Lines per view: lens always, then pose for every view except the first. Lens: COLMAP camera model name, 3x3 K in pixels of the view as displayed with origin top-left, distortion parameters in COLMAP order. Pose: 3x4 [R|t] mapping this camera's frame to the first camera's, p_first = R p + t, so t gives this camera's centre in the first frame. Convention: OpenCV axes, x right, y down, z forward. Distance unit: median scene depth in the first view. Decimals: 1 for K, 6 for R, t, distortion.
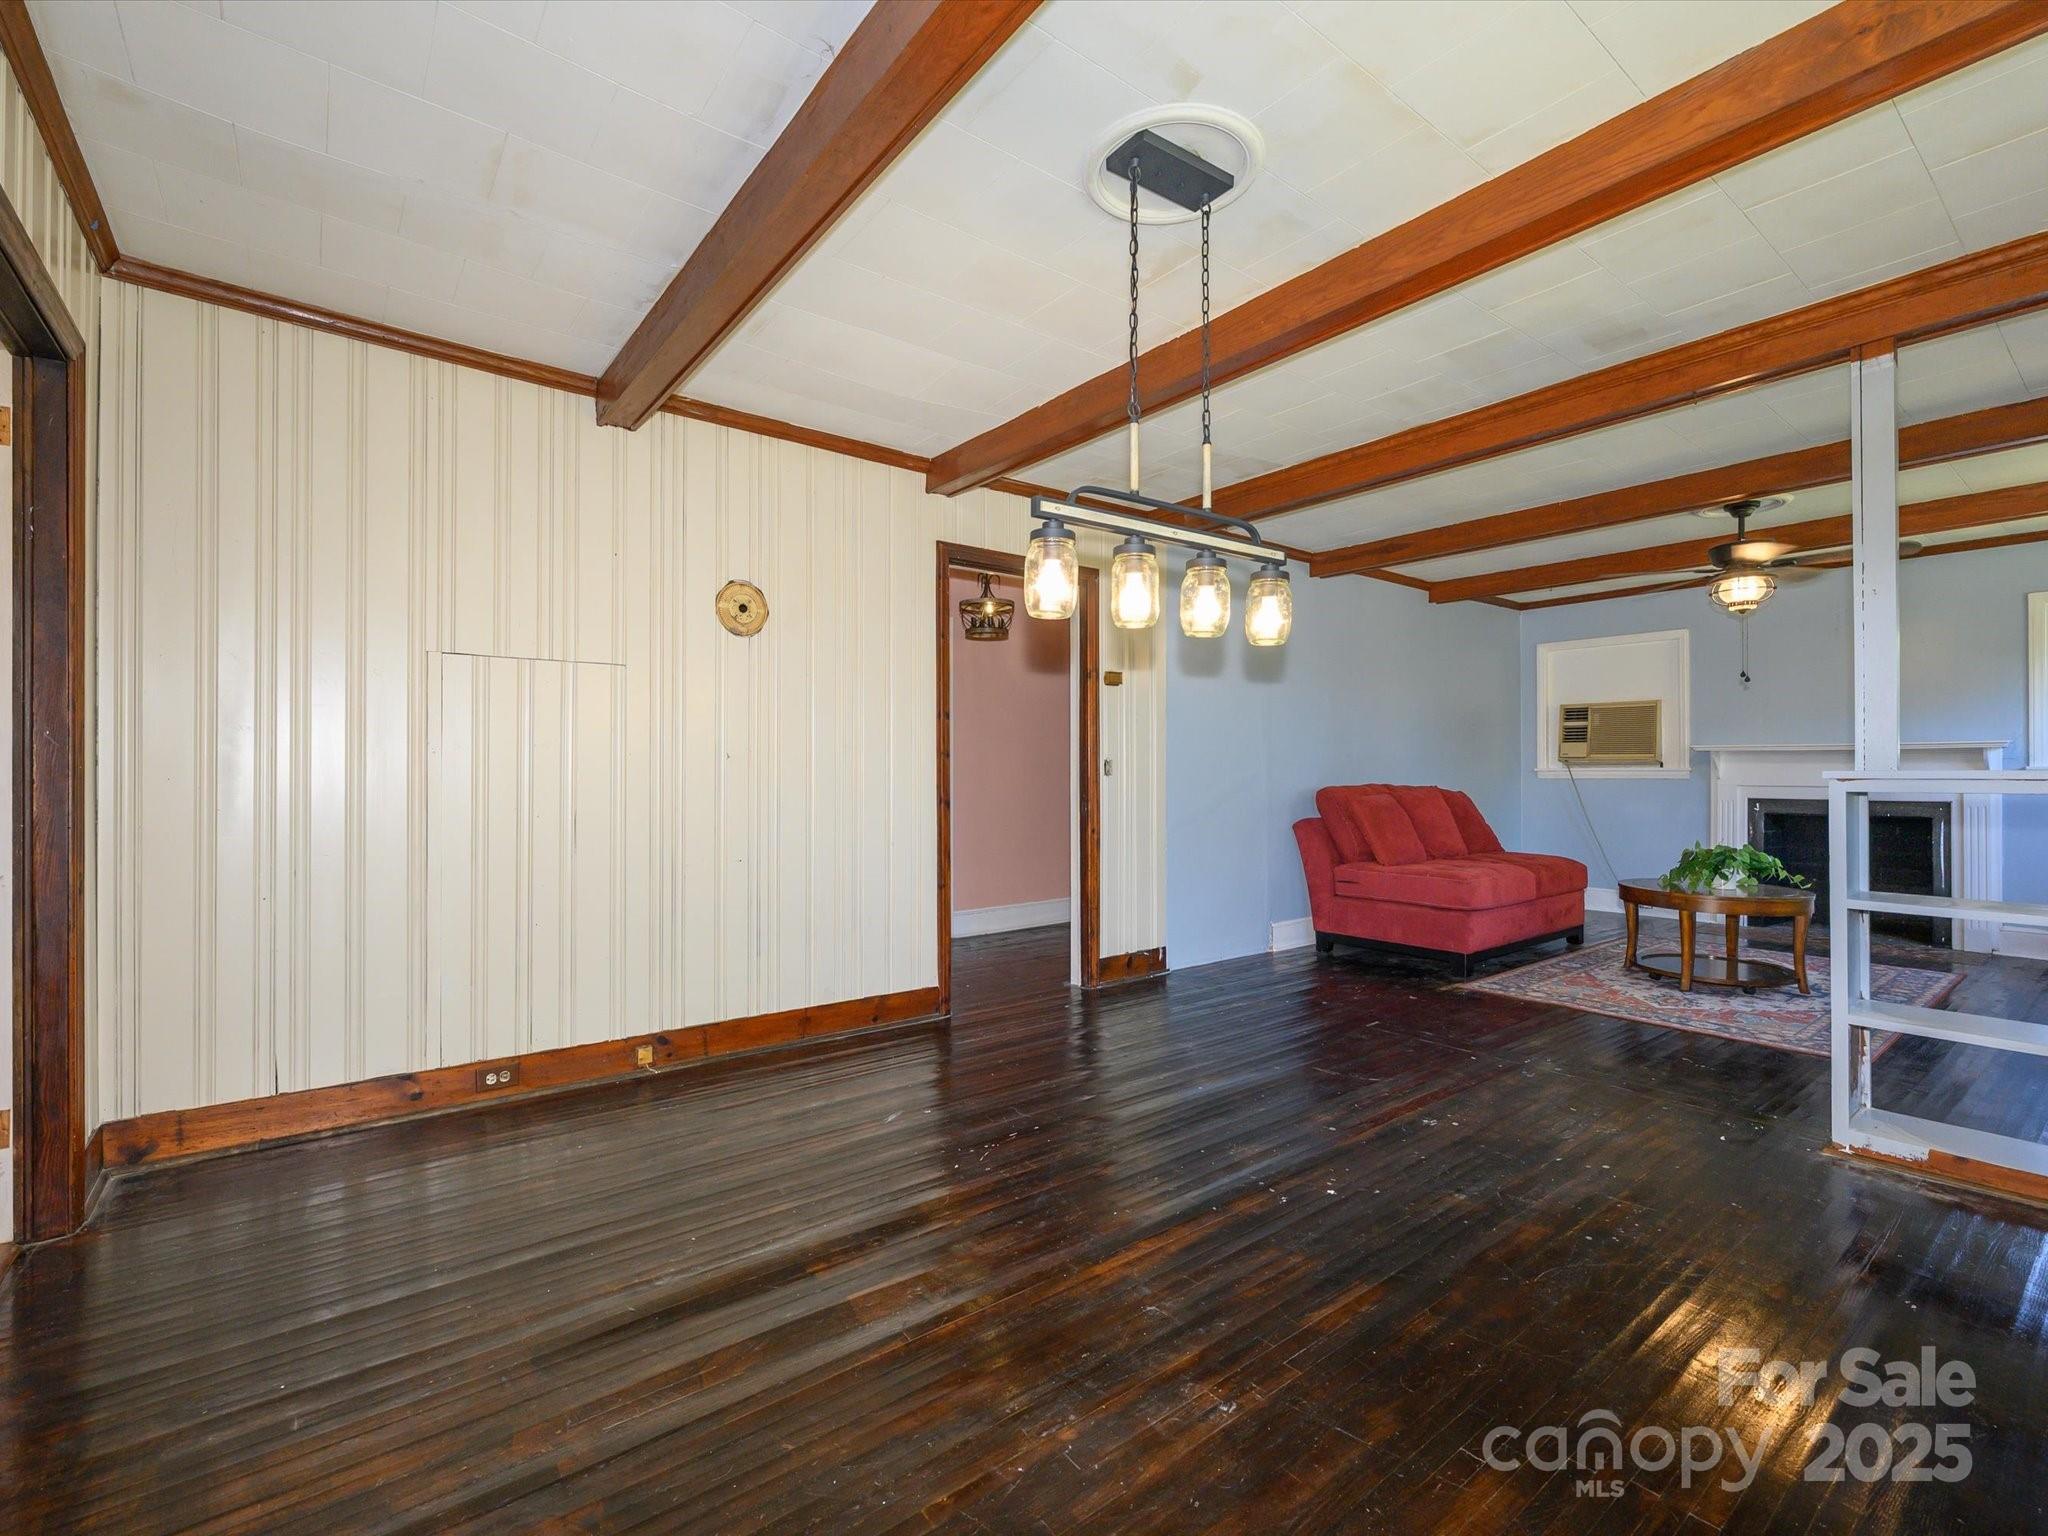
lens RADIAL K [[917.1, 0, 1022.1], [0, 917.1, 770.2], [0, 0, 1]] dist [0.001587, -0.000168]
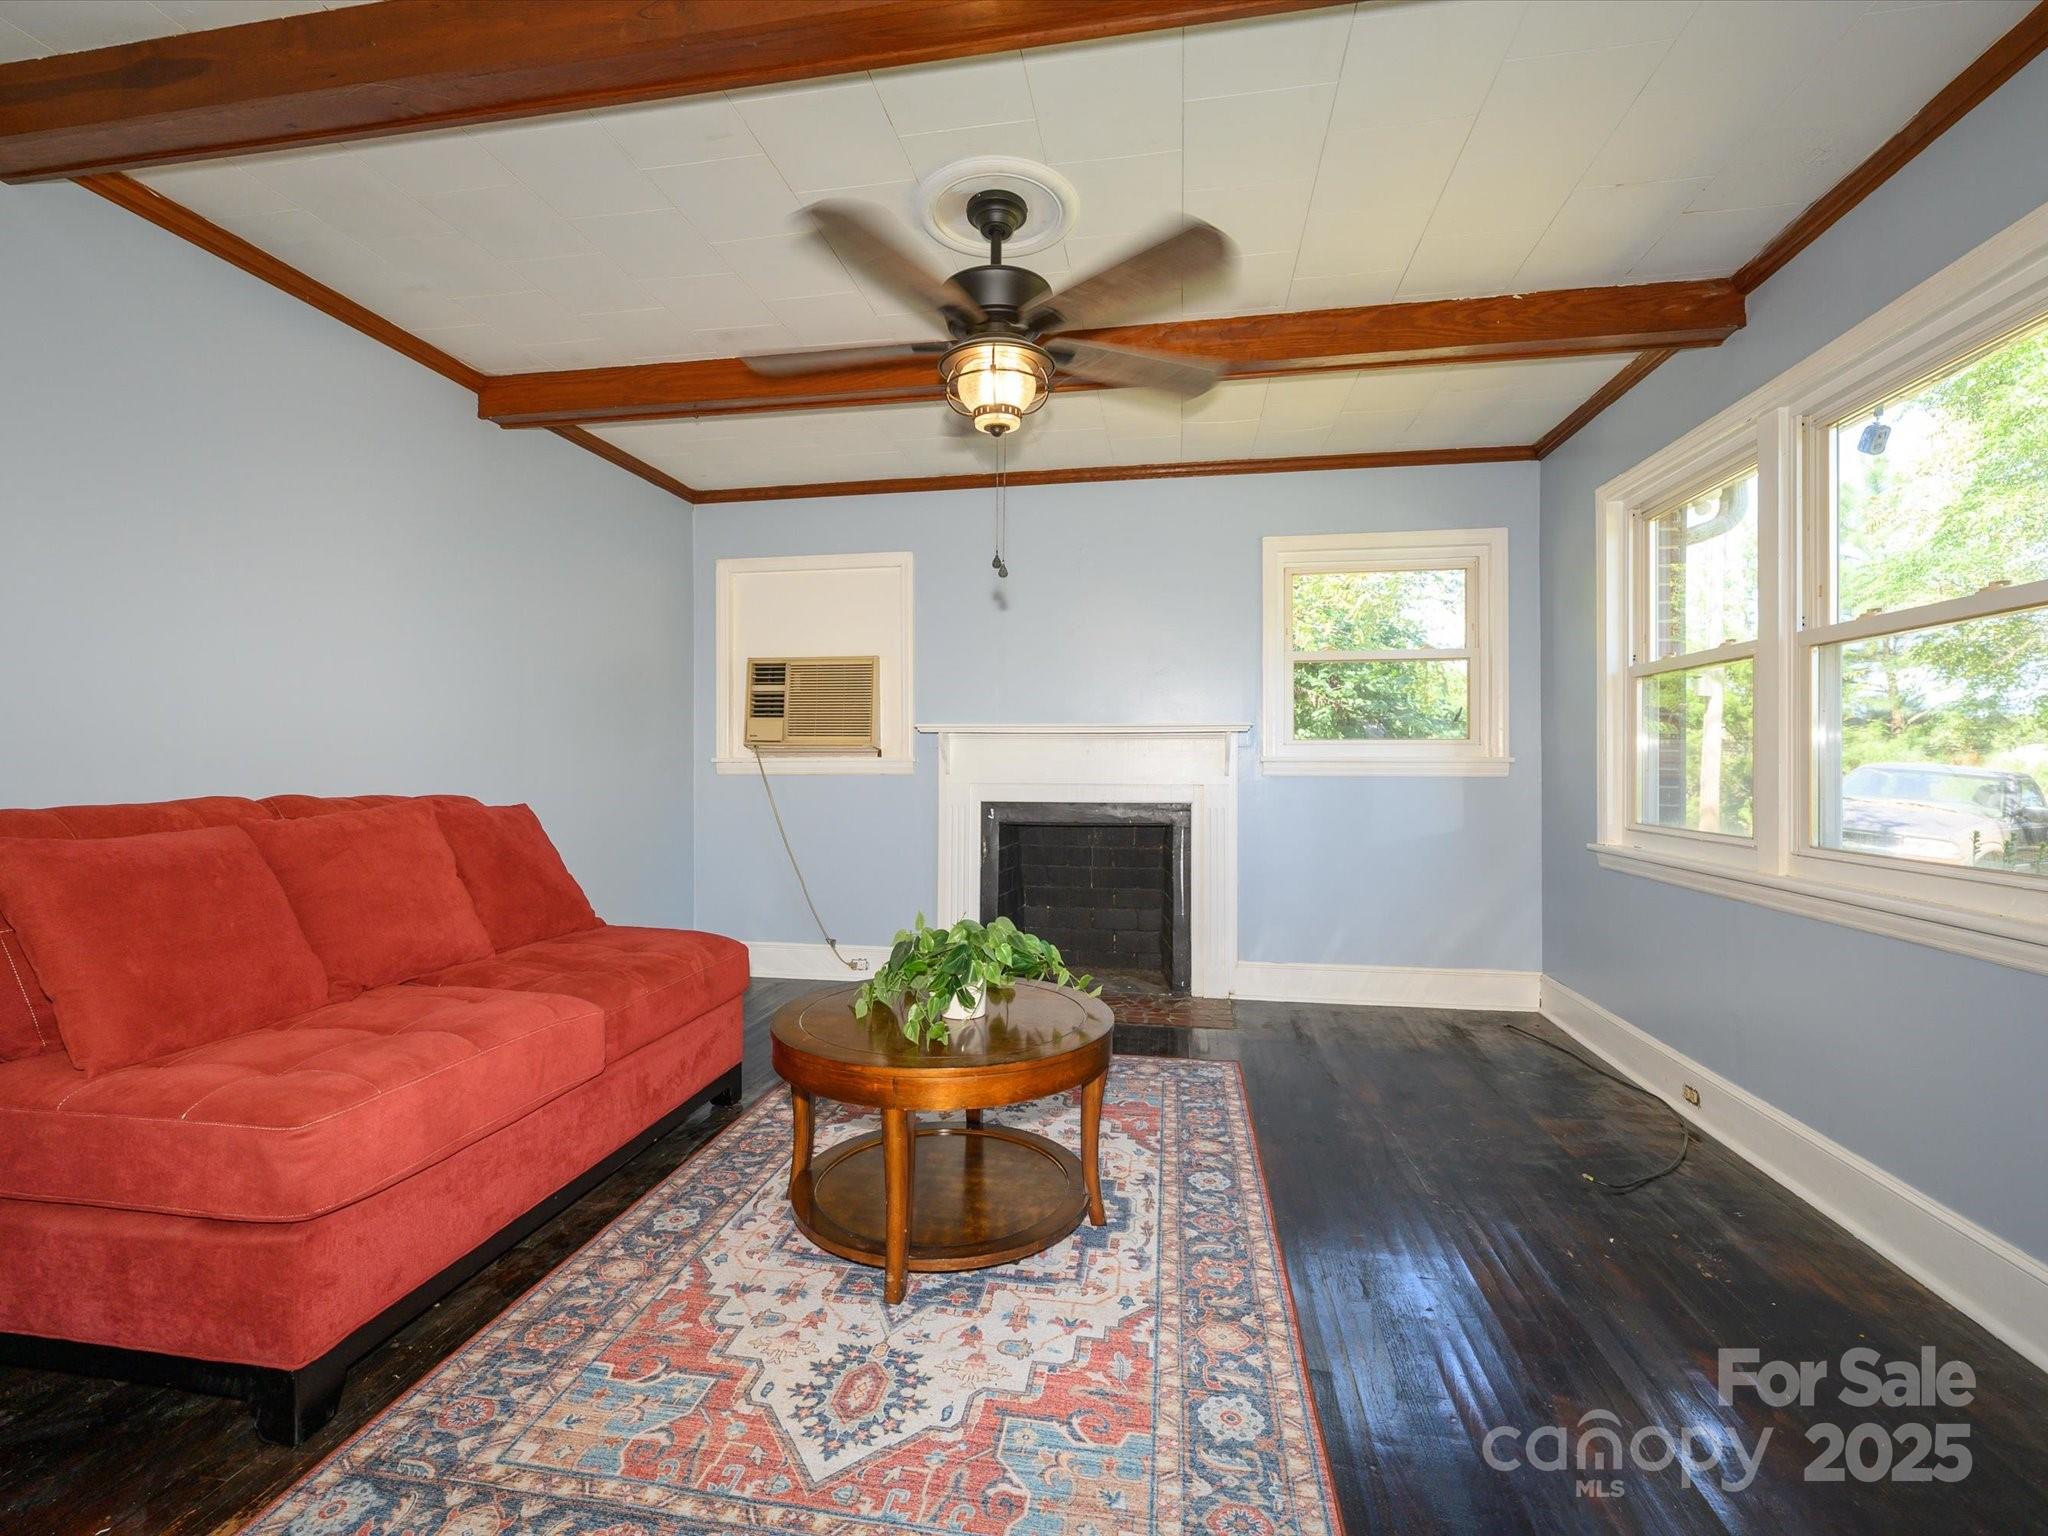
lens RADIAL K [[916.4, 0, 1020.1], [0, 916.4, 759.8], [0, 0, 1]] dist [0.000344, -0.000591]
pose [[0.741266, 0.002362, 0.671208, 0.621771], [-0.001347, 0.999997, -0.002031, 0.000486], [-0.671211, 0.000602, 0.741267, 0.837030]]
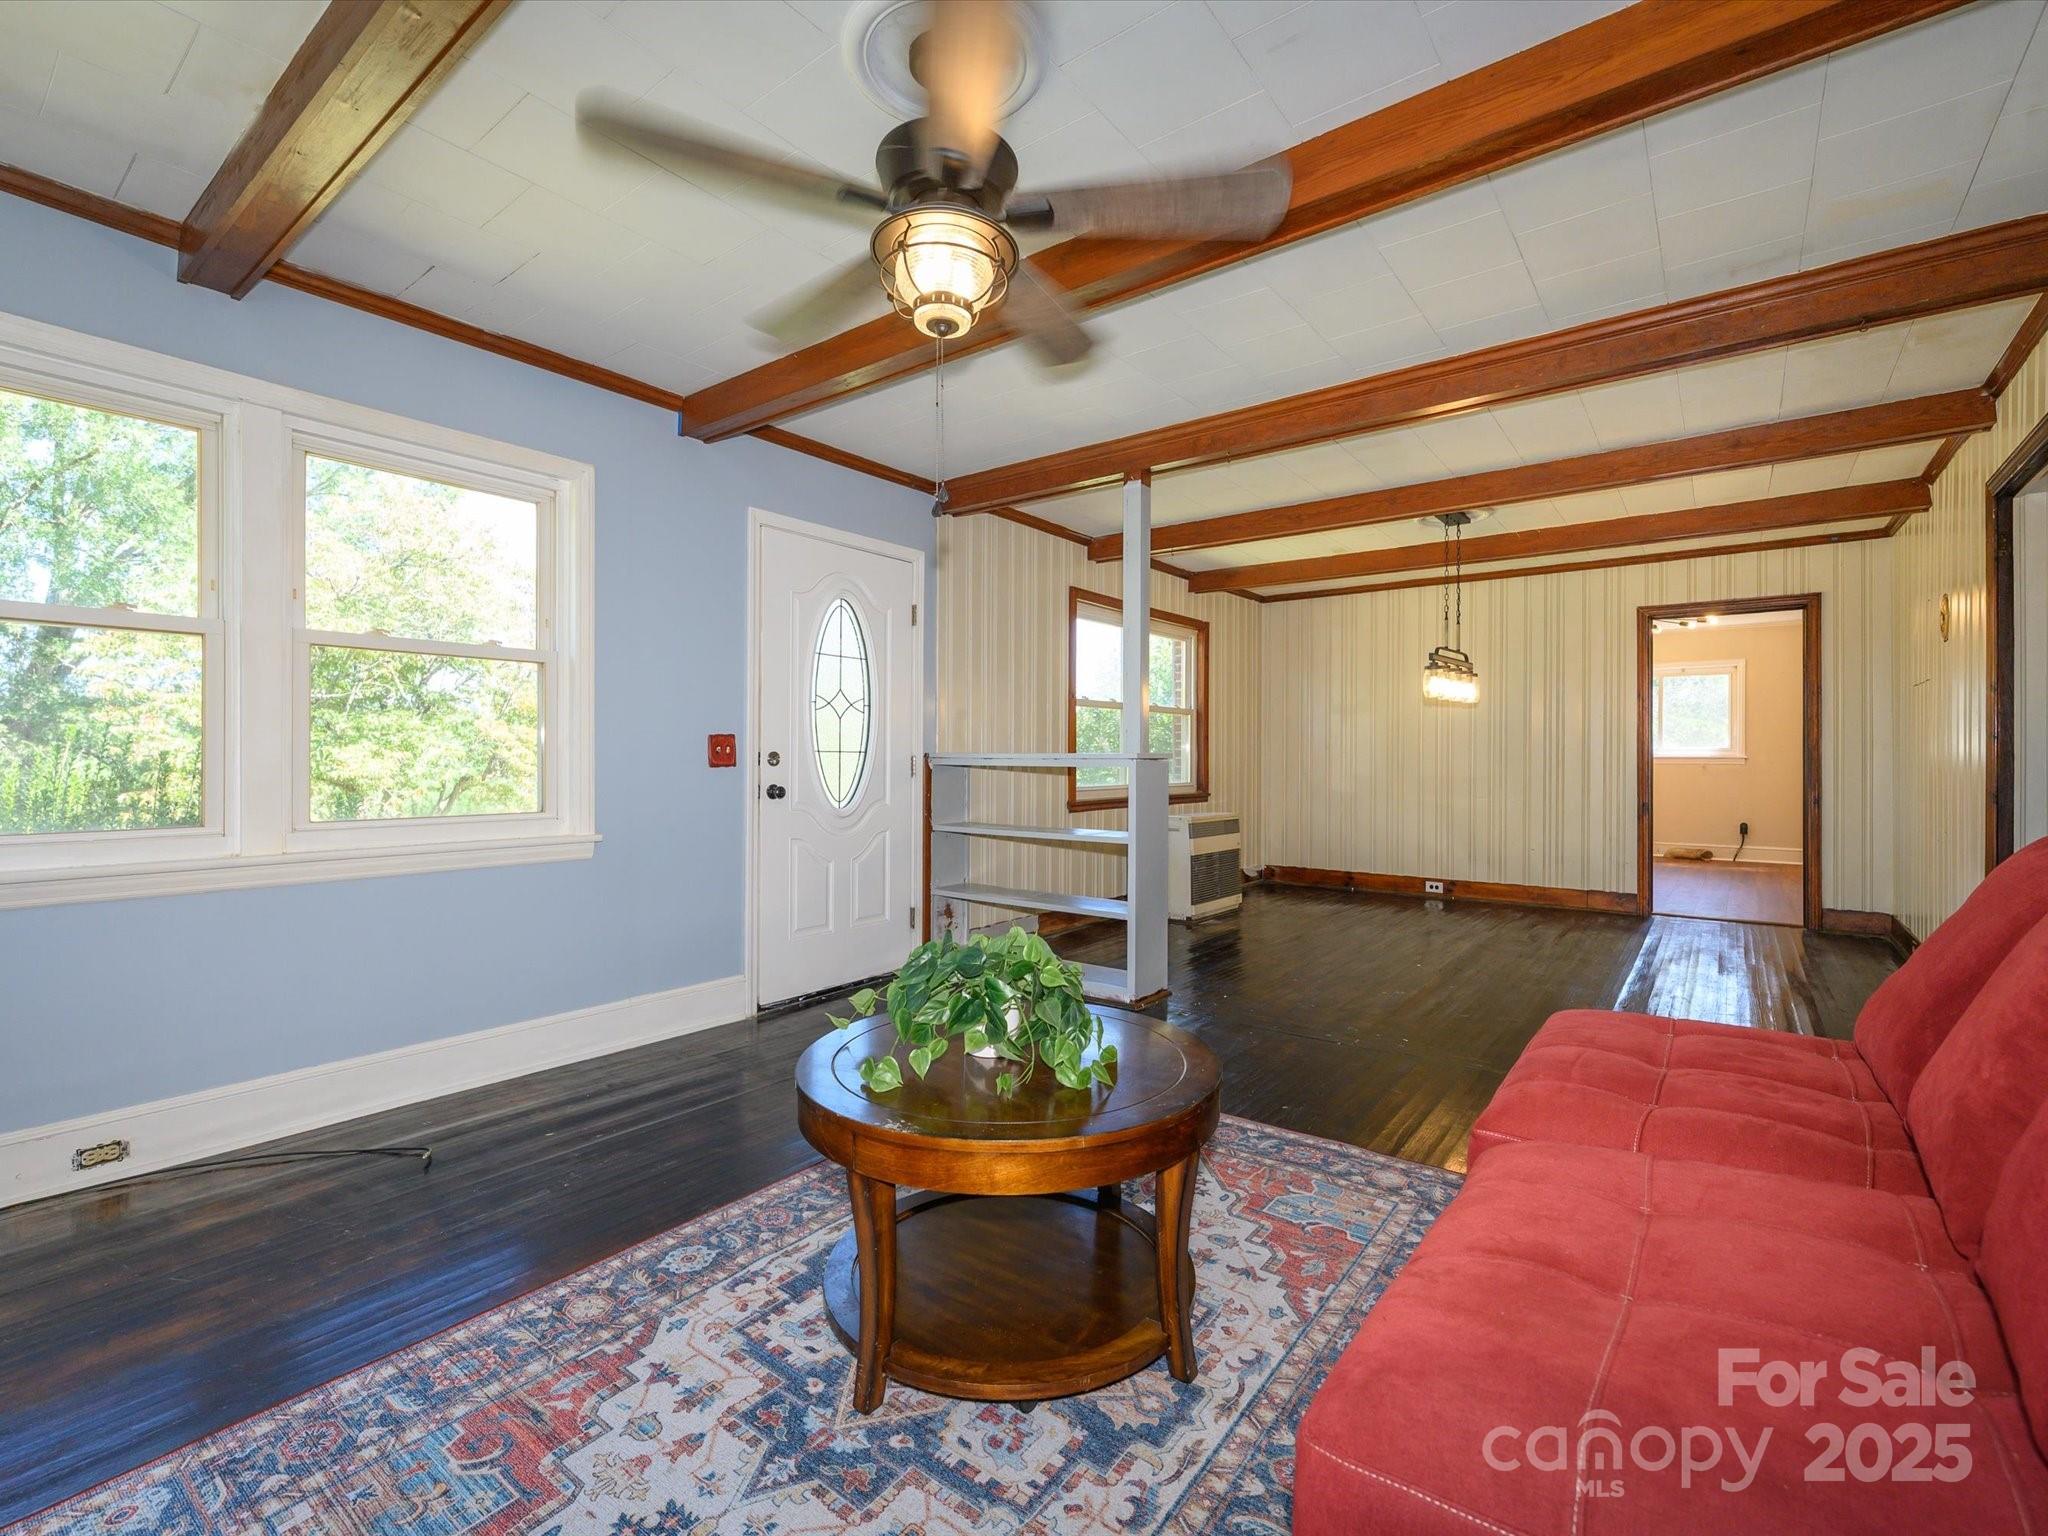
lens RADIAL K [[913.0, 0, 1027.2], [0, 913.0, 758.8], [0, 0, 1]] dist [-0.012960, -0.000128]
pose [[-0.967850, -0.001127, -0.251524, 1.120399], [-0.001248, 0.999999, 0.000322, 0.008712], [0.251523, 0.000625, -0.967851, 1.822944]]
